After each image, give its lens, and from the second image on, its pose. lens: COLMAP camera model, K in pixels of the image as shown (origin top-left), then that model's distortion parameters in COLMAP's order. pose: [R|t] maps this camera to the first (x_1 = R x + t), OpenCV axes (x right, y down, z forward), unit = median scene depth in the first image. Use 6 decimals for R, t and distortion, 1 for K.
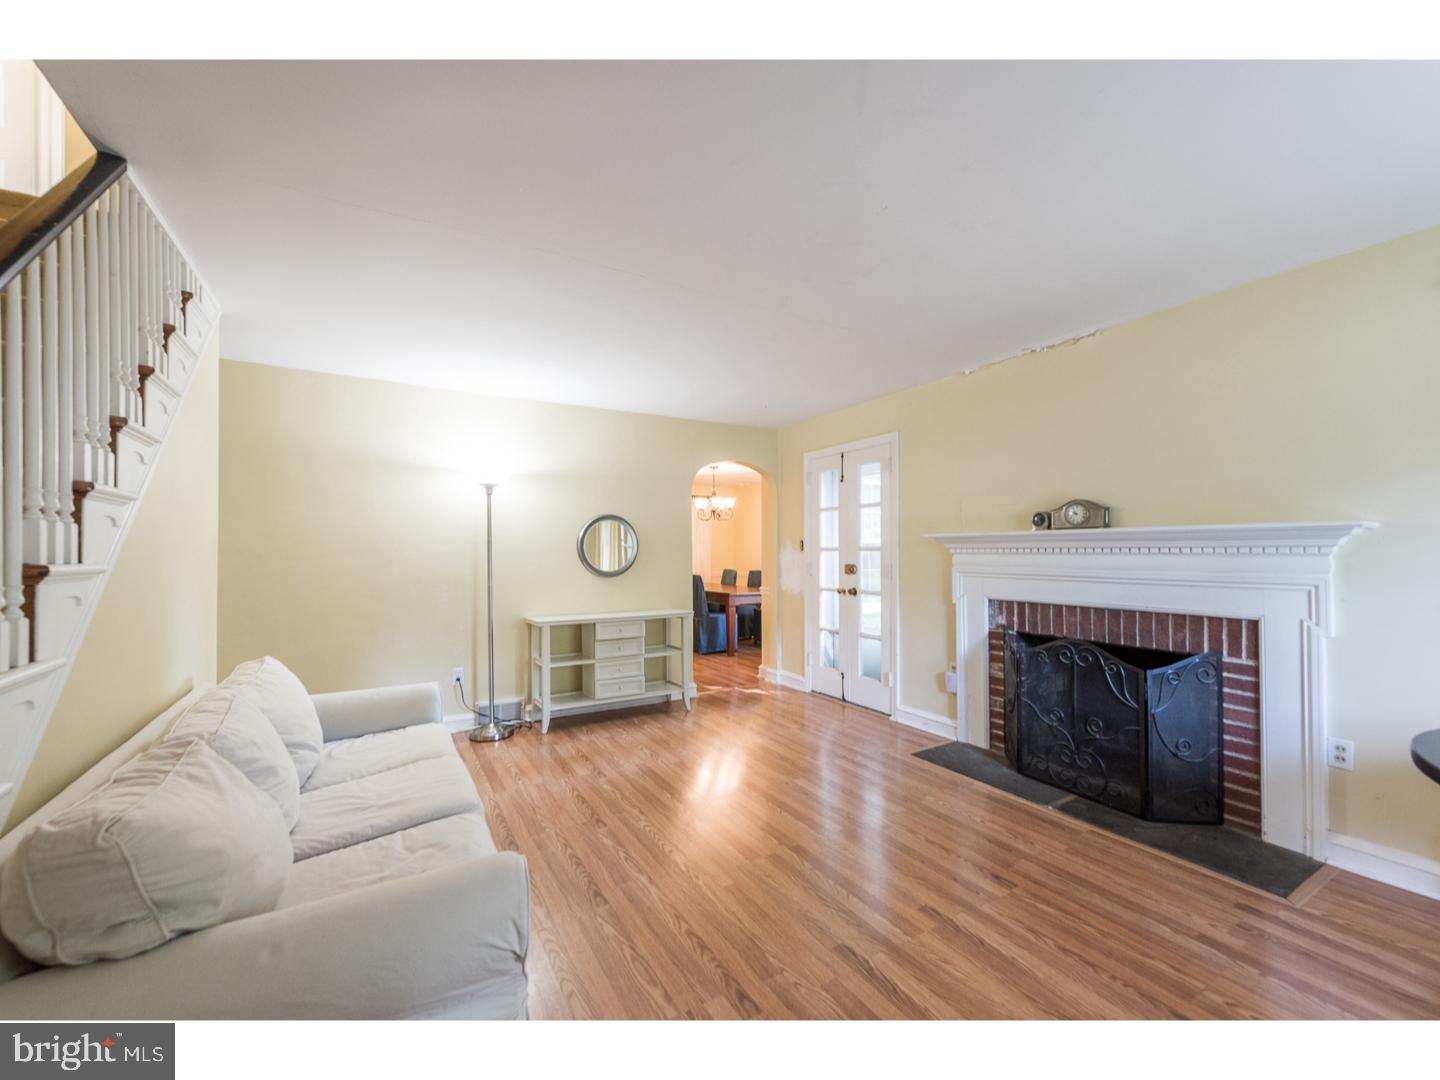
lens RADIAL K [[568.4, 0, 712.7], [0, 568.4, 551.7], [0, 0, 1]] dist [0.000791, -0.000031]
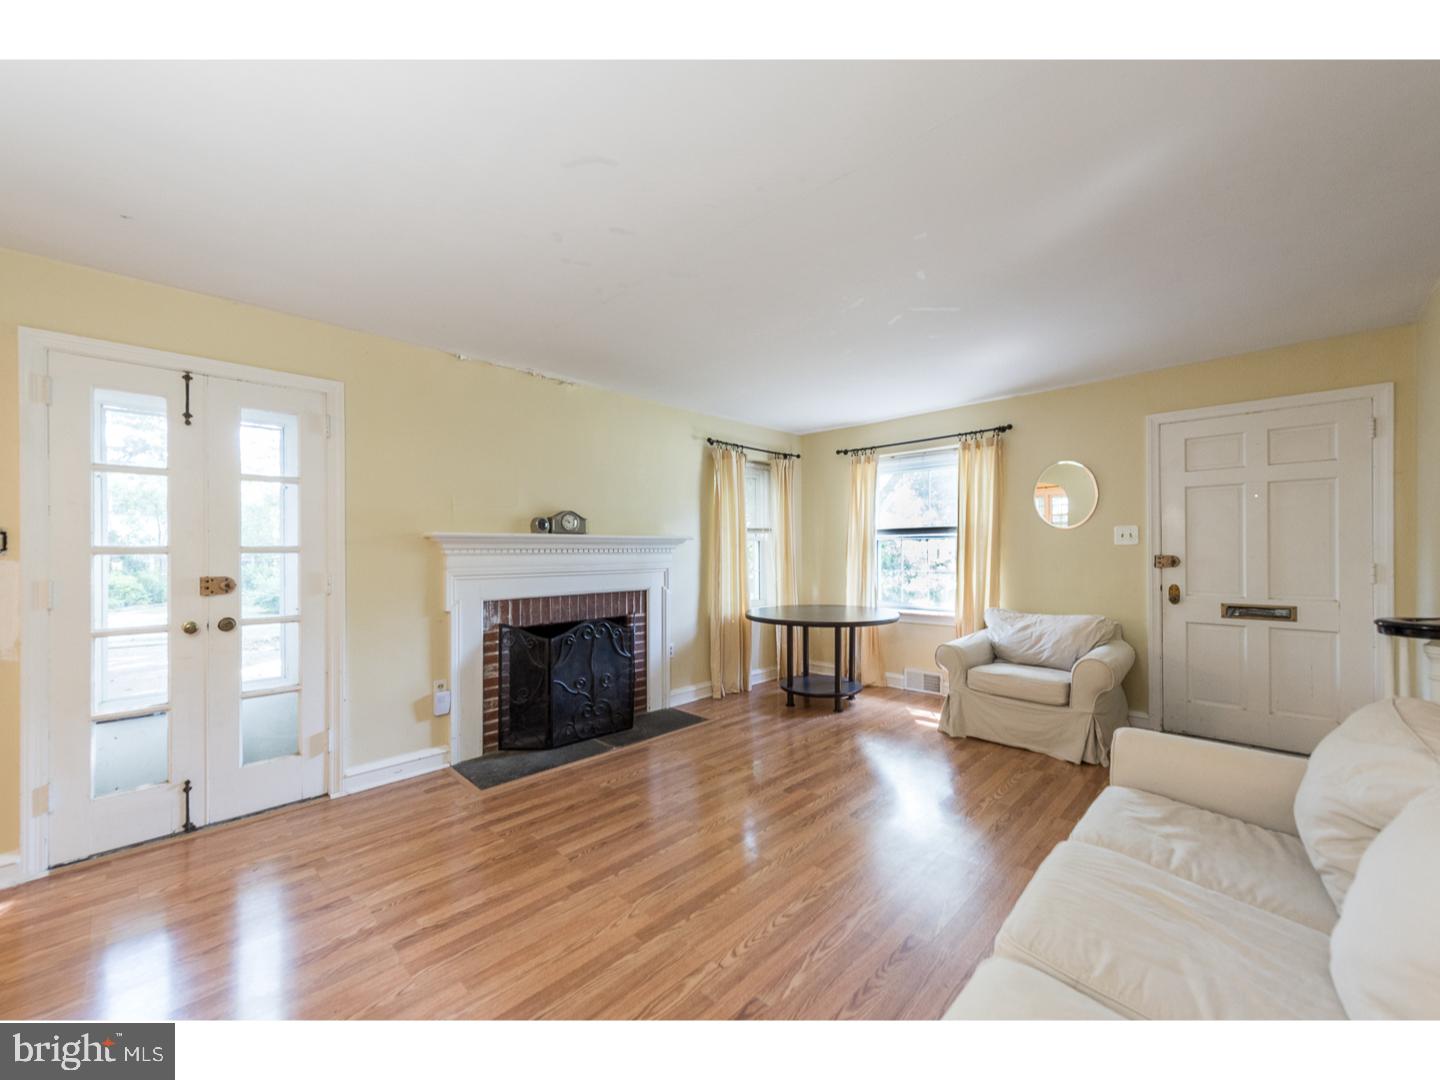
lens RADIAL K [[568.4, 0, 712.7], [0, 568.4, 551.7], [0, 0, 1]] dist [0.000791, -0.000031]
pose [[-0.265965, -0.001275, 0.963982, -0.569846], [0.006206, 0.999976, 0.003035, -0.002074], [-0.963963, 0.006789, -0.265951, 0.894132]]
